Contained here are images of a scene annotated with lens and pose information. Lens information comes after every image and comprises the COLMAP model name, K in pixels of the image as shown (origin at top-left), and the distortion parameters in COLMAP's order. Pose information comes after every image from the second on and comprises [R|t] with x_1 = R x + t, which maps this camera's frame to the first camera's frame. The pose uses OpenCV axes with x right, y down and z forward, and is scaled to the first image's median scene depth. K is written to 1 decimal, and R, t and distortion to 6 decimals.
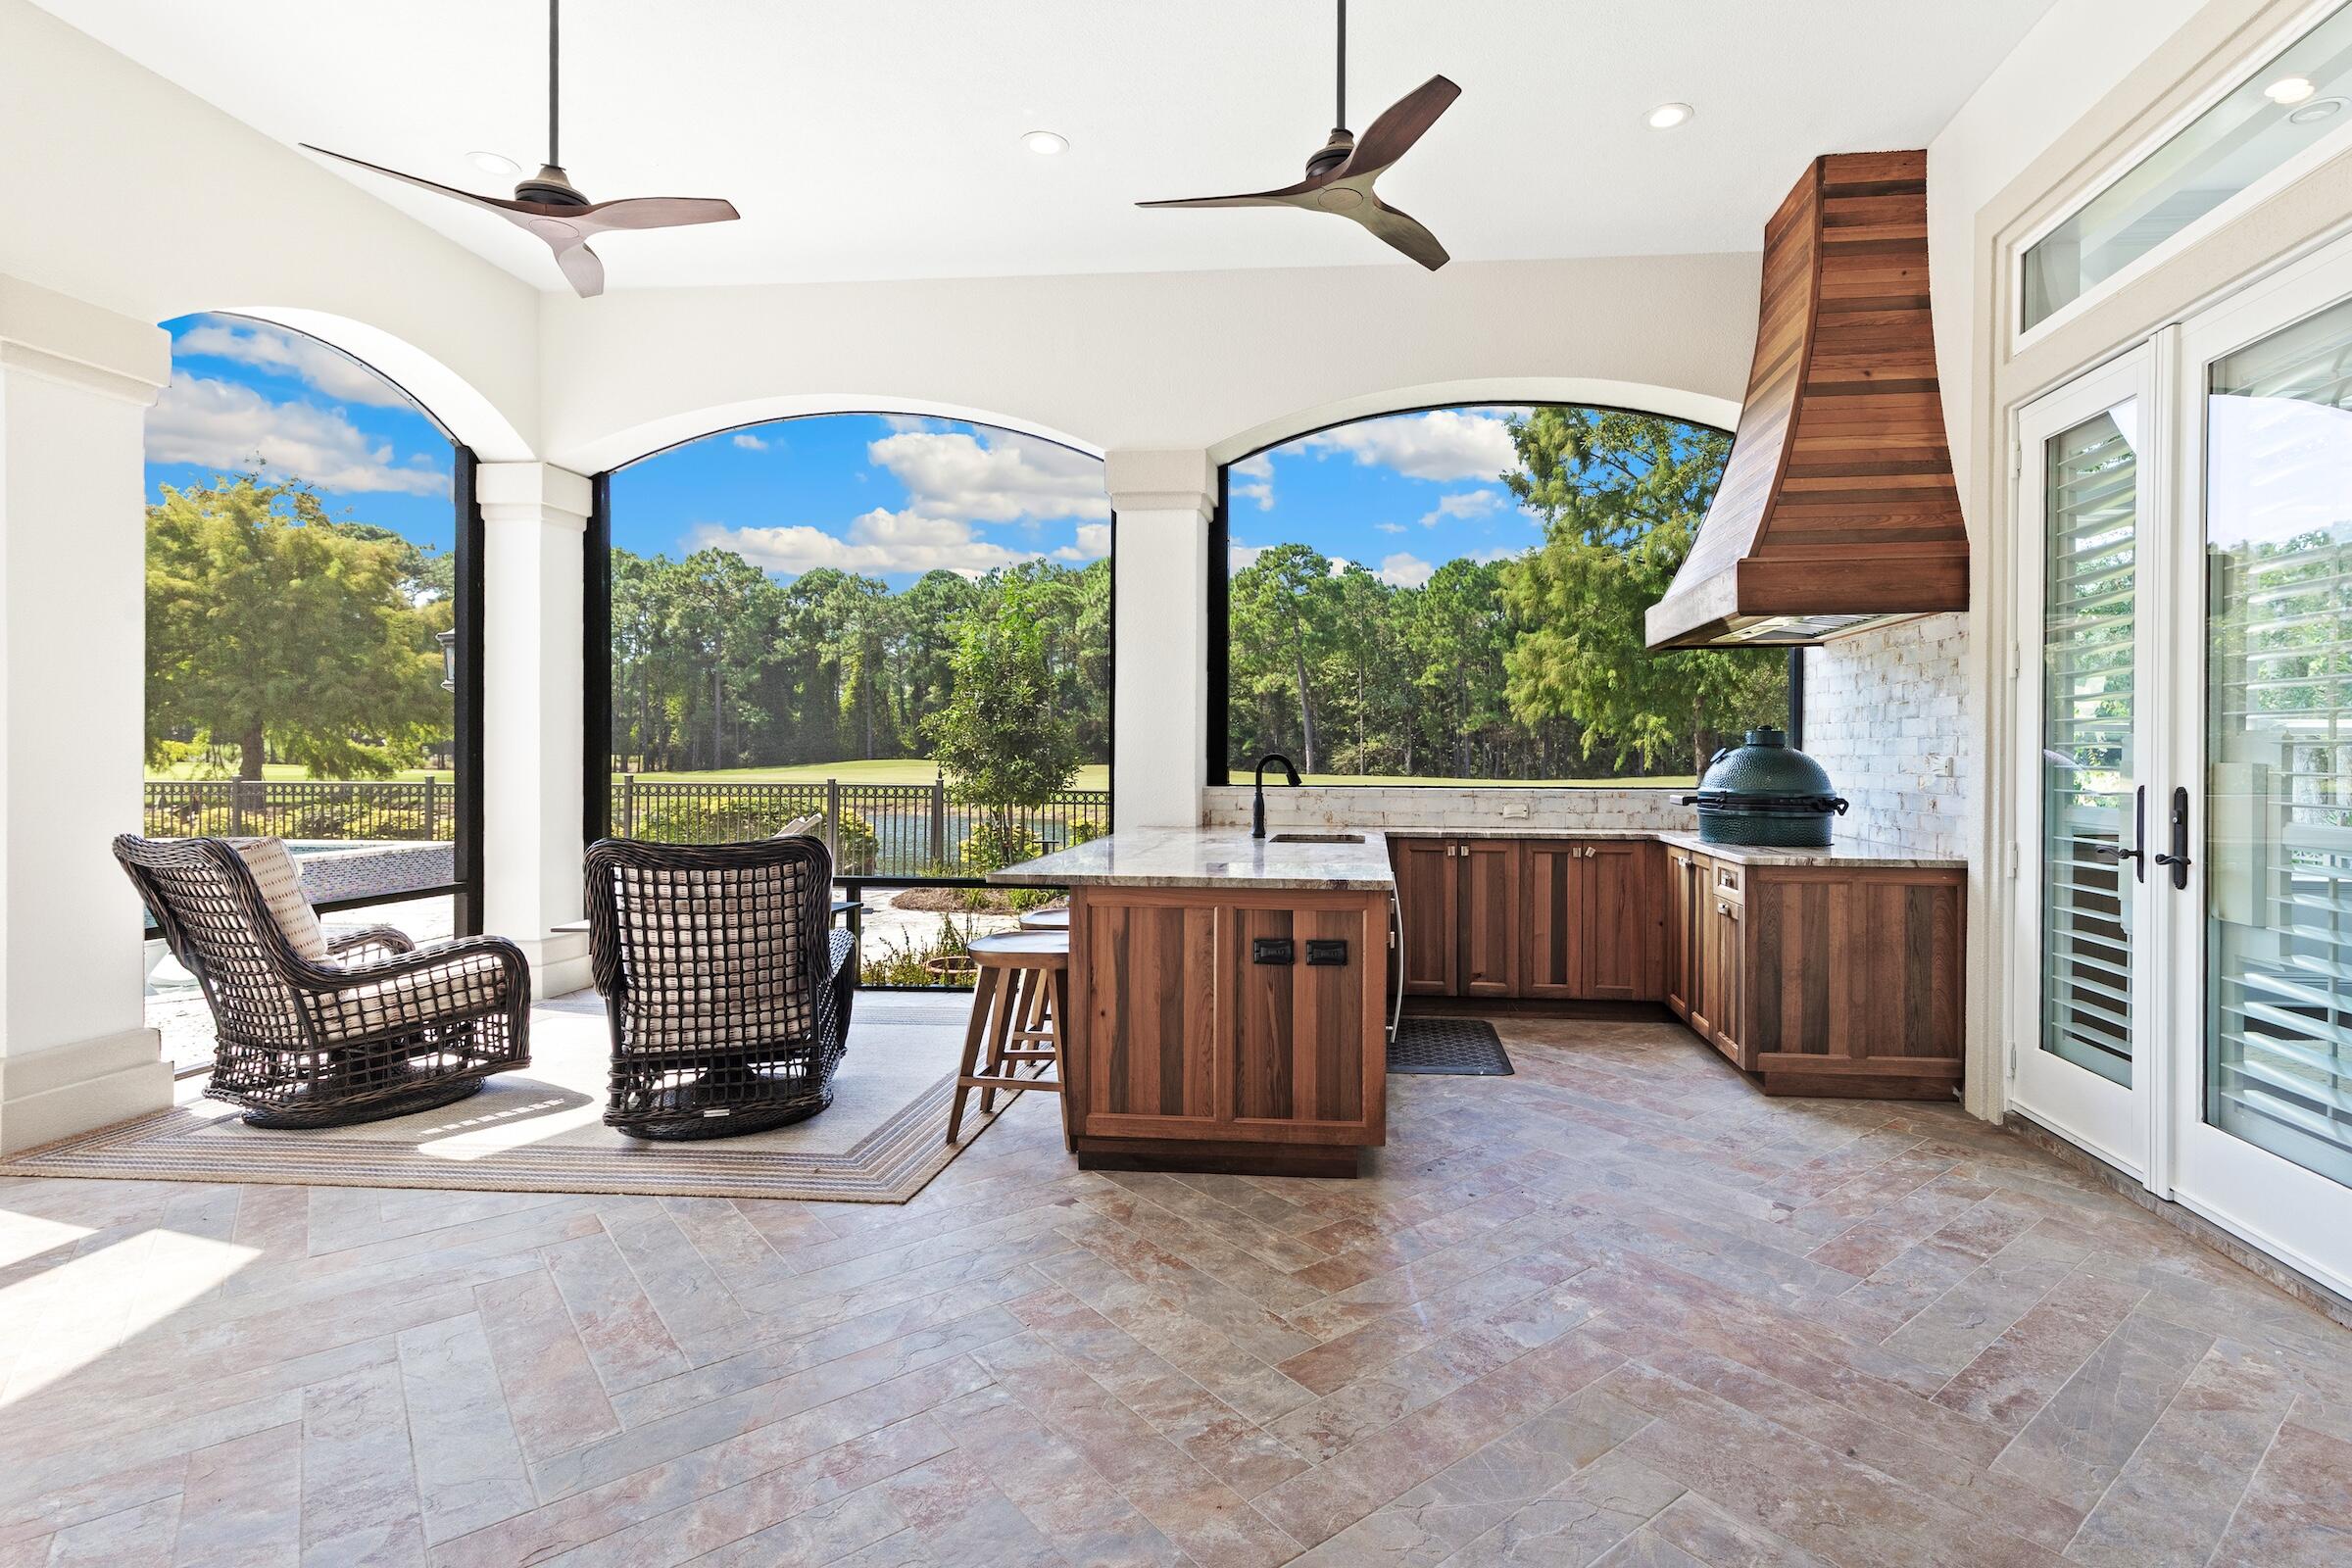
lens RADIAL K [[1112.3, 0, 1265.1], [0, 1112.3, 760.0], [0, 0, 1]] dist [0.003756, 0.000876]
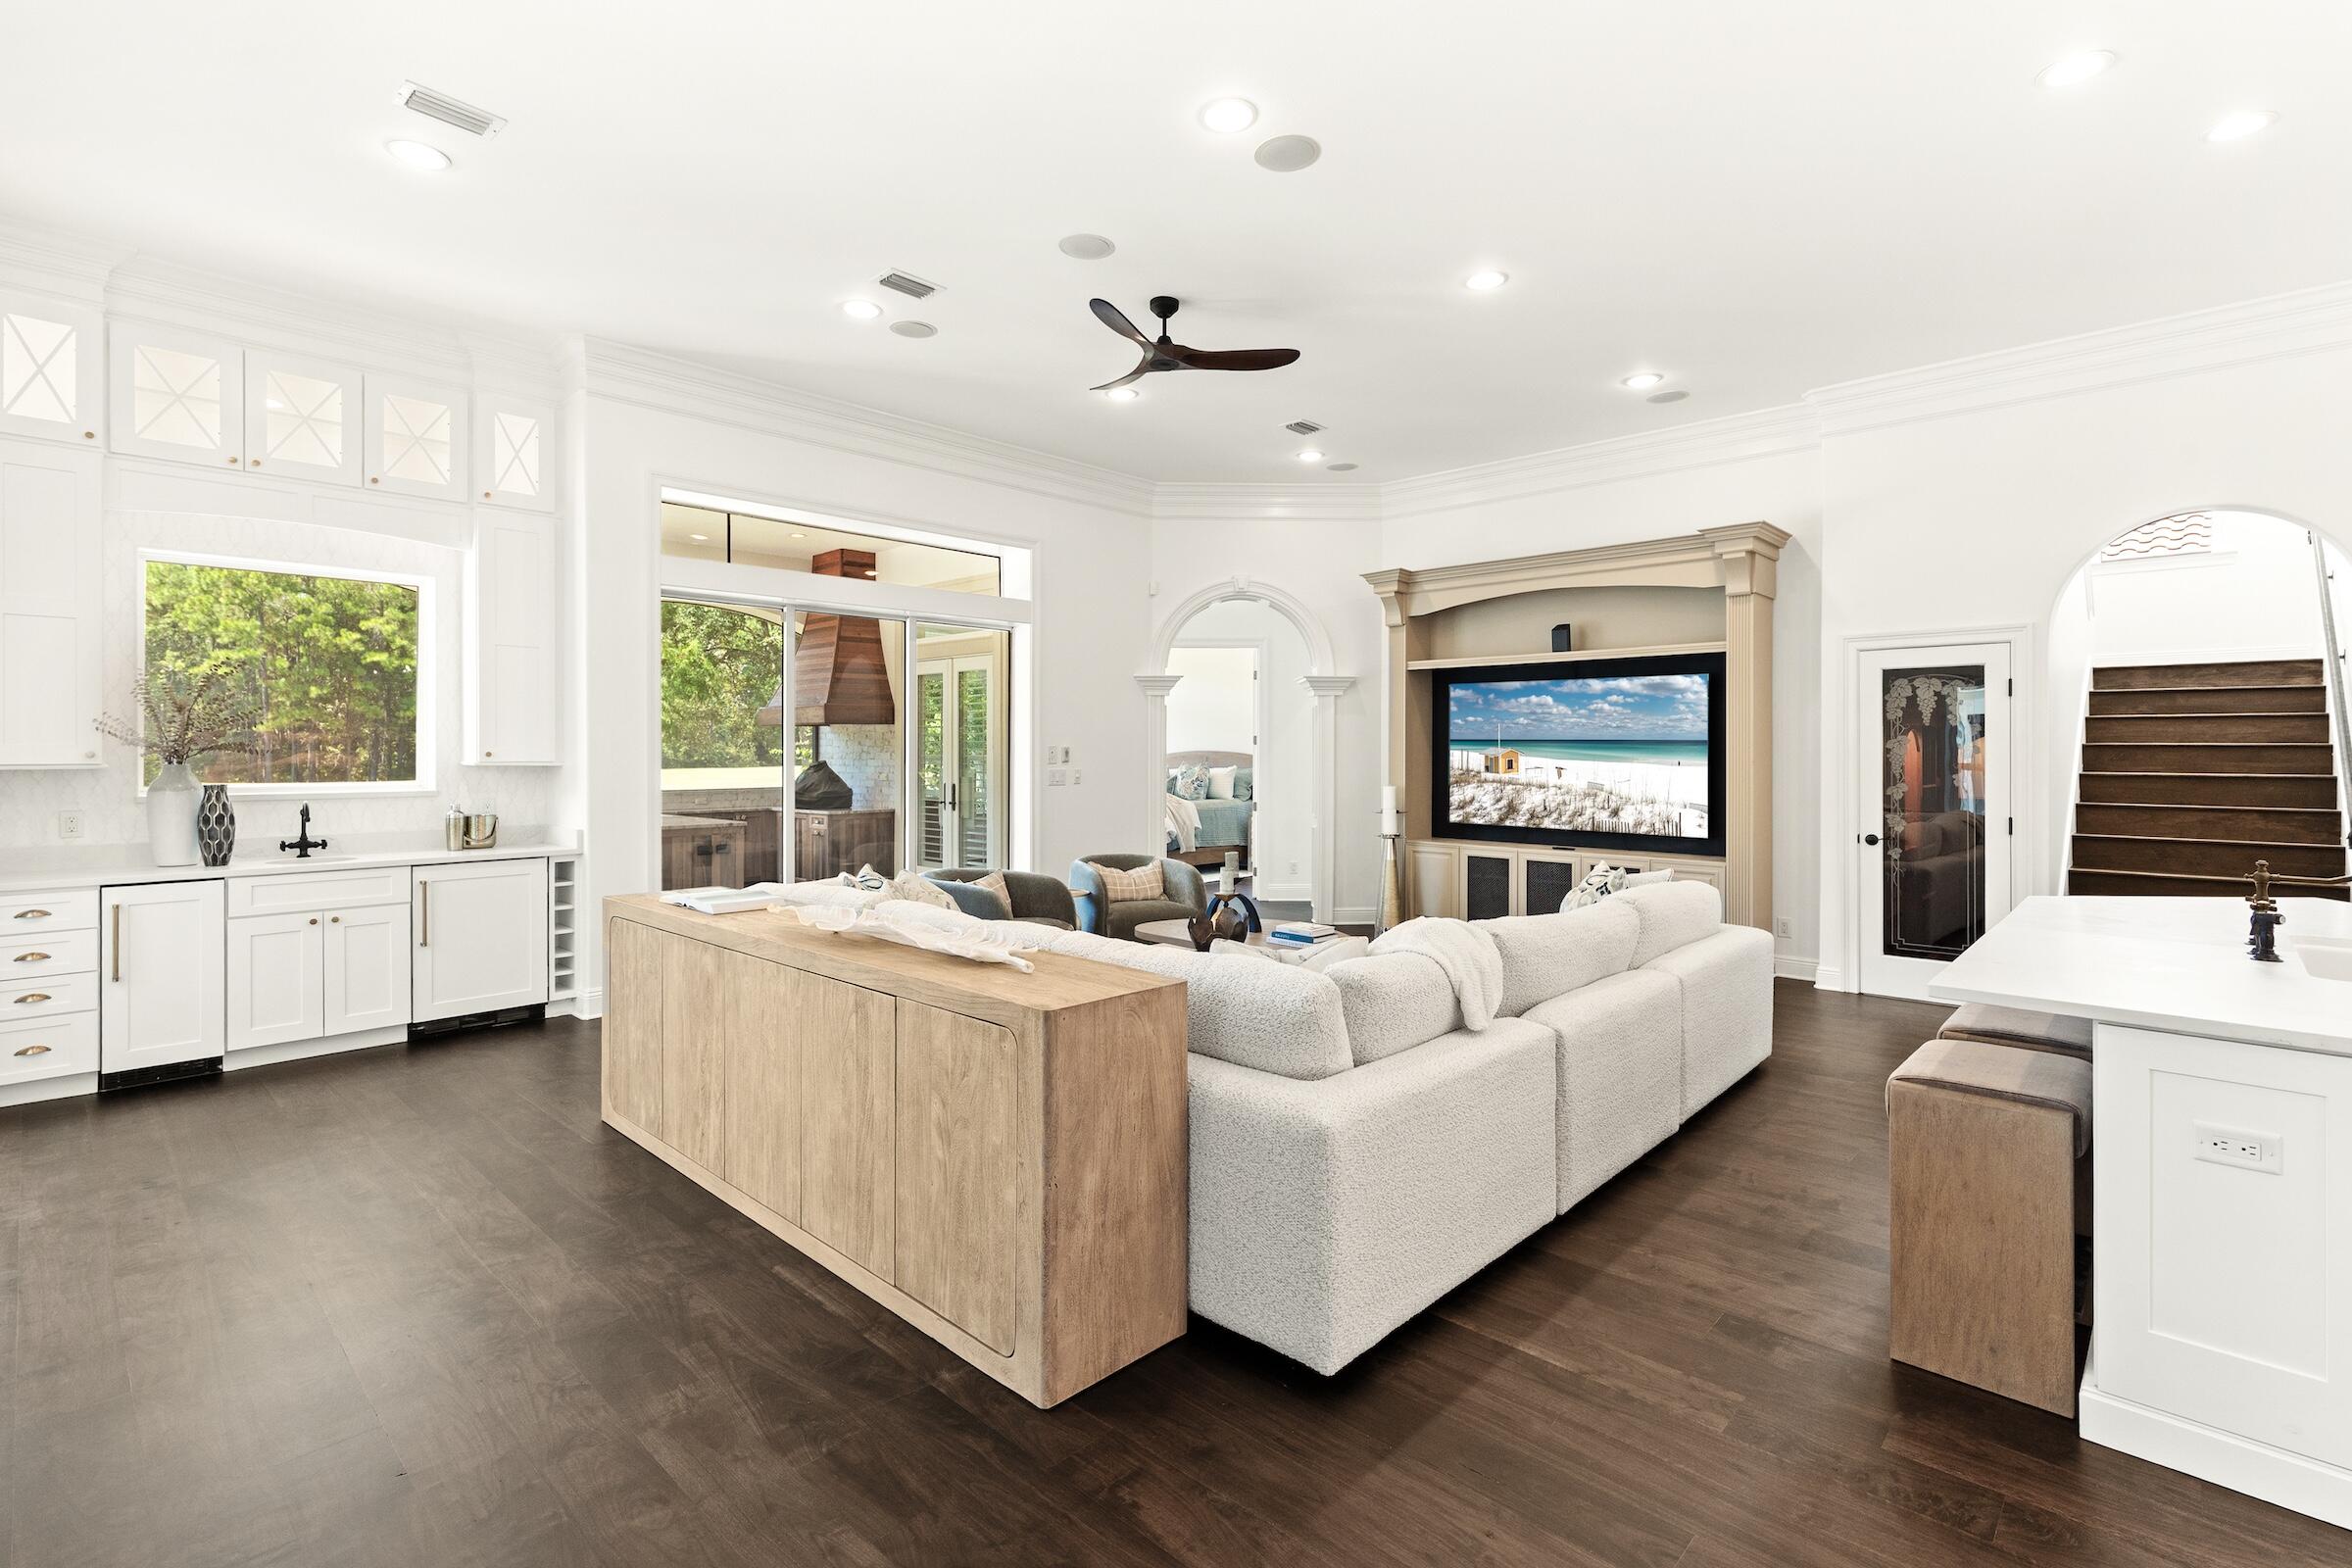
lens RADIAL K [[1112.3, 0, 1150.4], [0, 1112.3, 741.0], [0, 0, 1]] dist [0.003756, 0.000876]
pose [[0.620055, 0.001432, 0.784557, -0.413247], [0.007893, 0.999936, -0.008062, -0.020201], [-0.784519, 0.011191, 0.620004, -0.446030]]
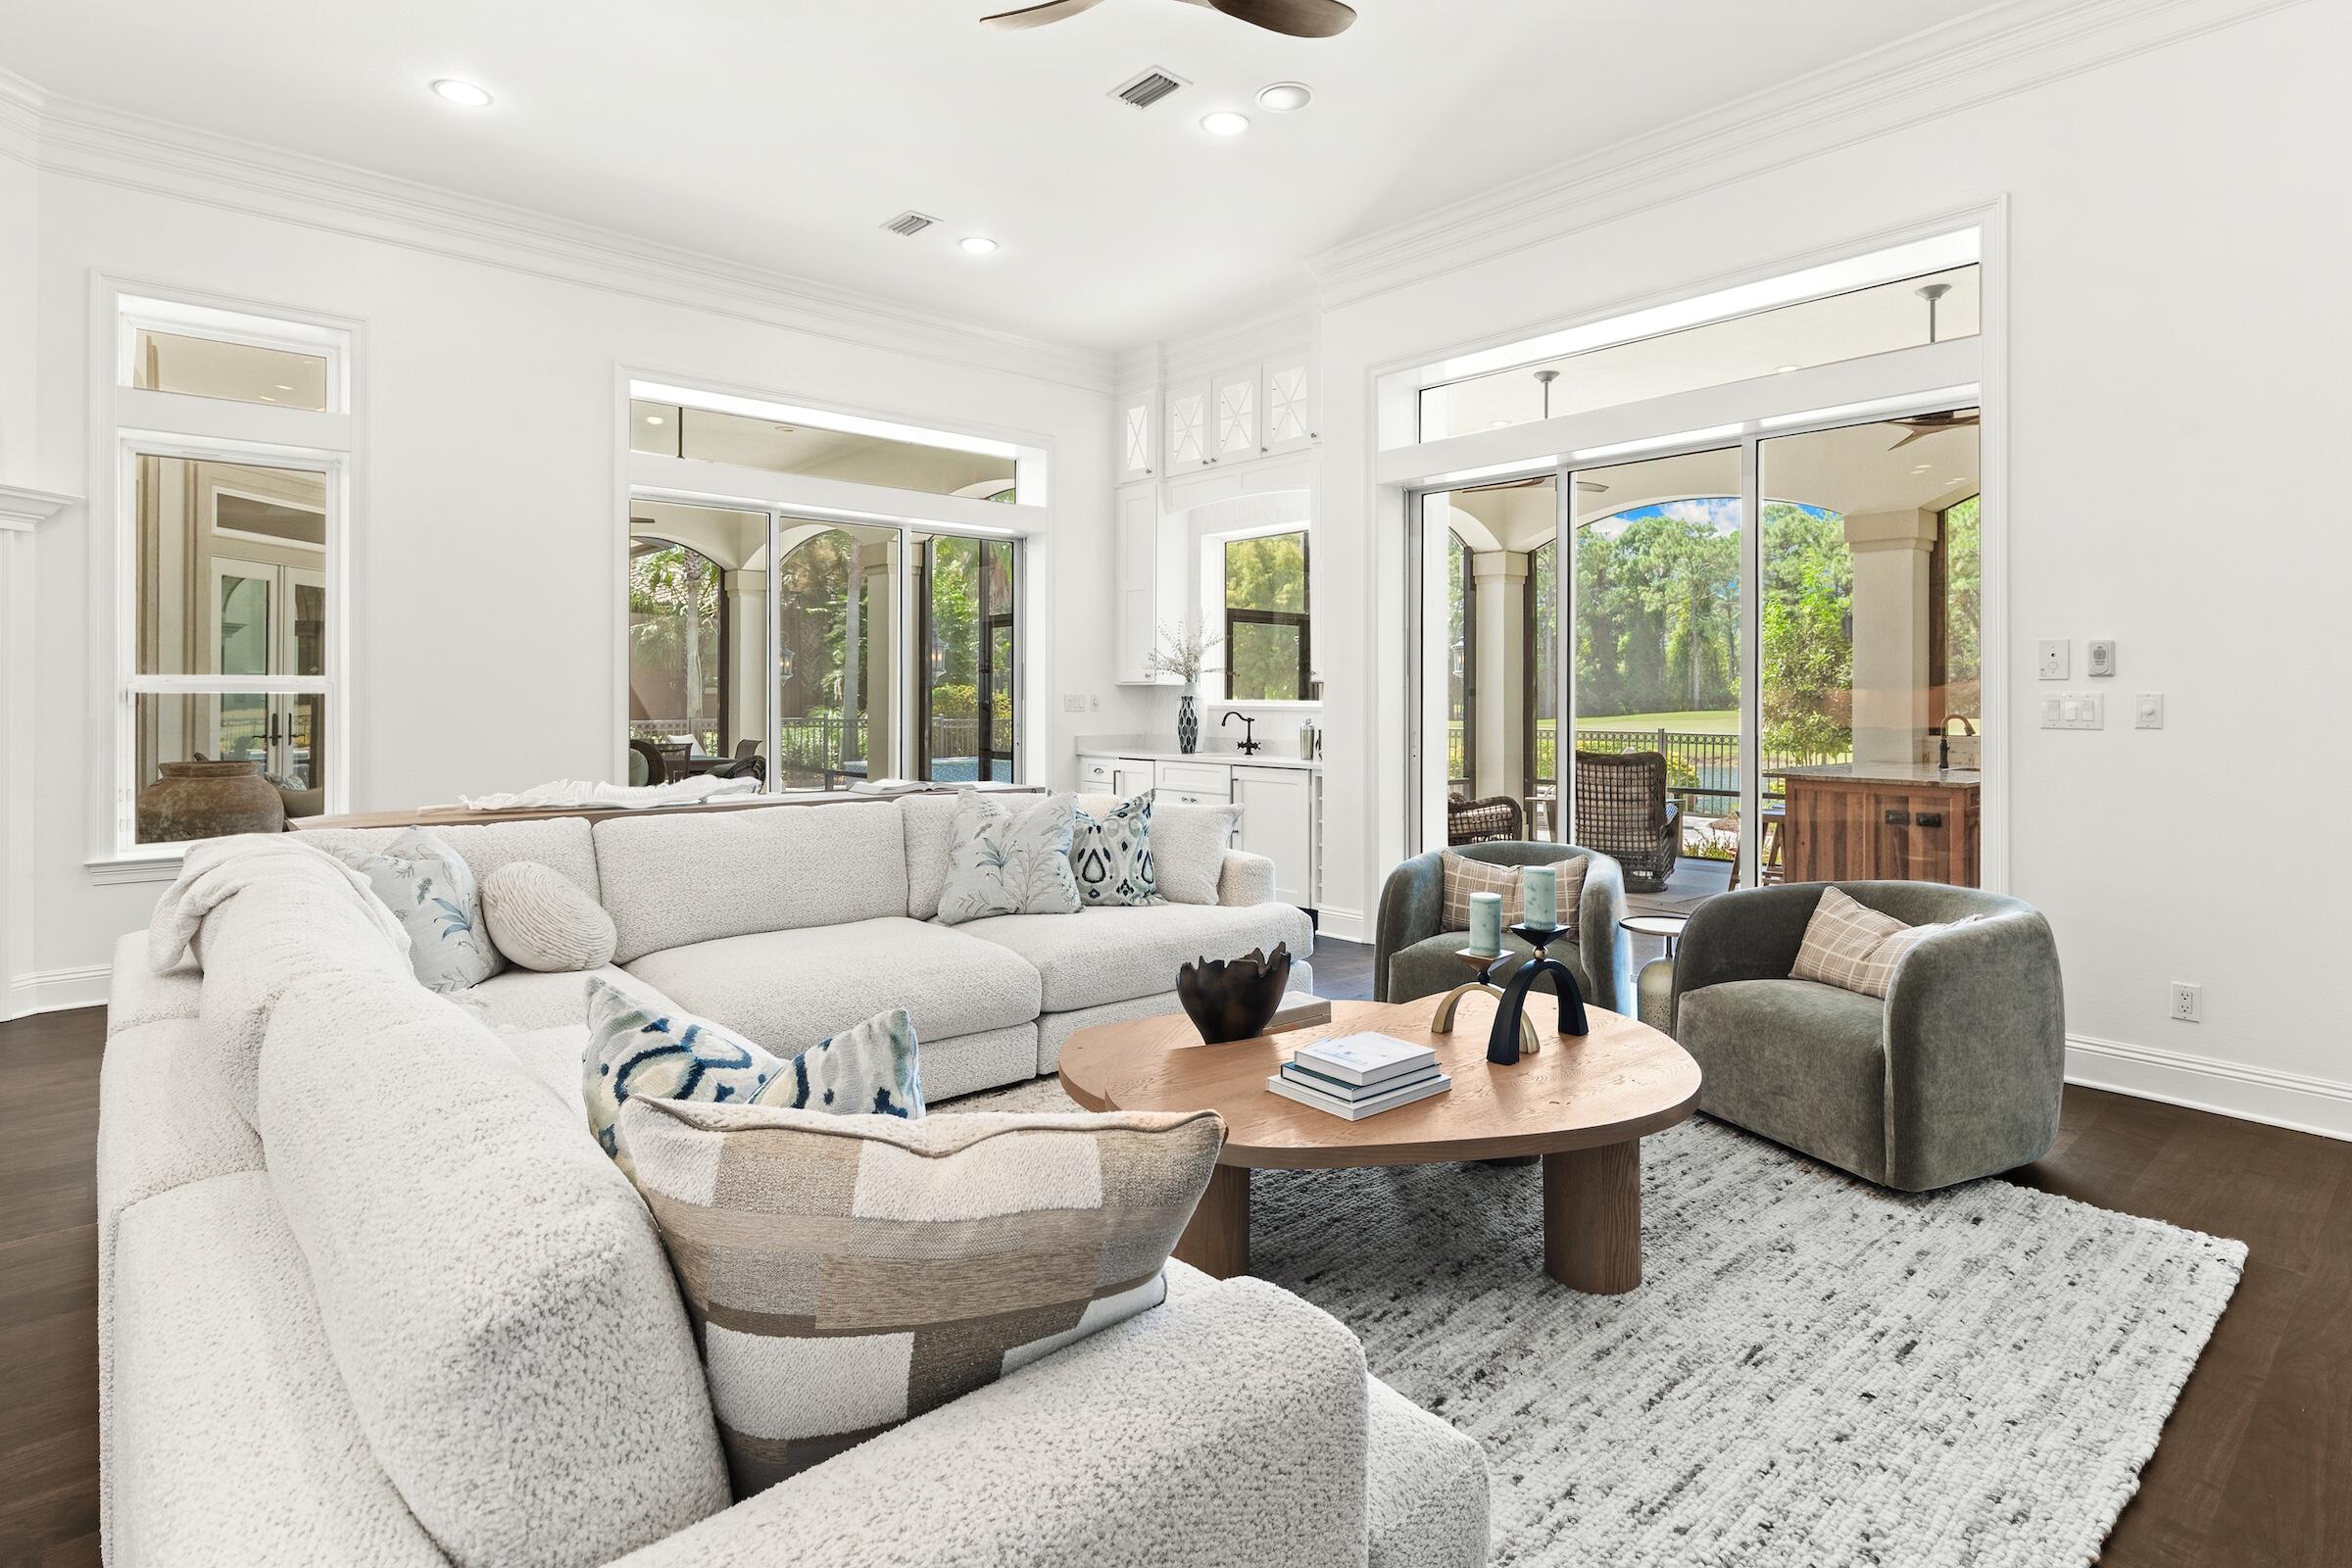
lens RADIAL K [[1207.0, 0, 1205.4], [0, 1207.0, 717.7], [0, 0, 1]] dist [-0.005918, -0.001806]
pose [[0.745952, 0.007845, -0.665953, 0.141932], [-0.004060, 0.999966, 0.007233, -0.003042], [0.665987, -0.002691, 0.745959, -0.382188]]
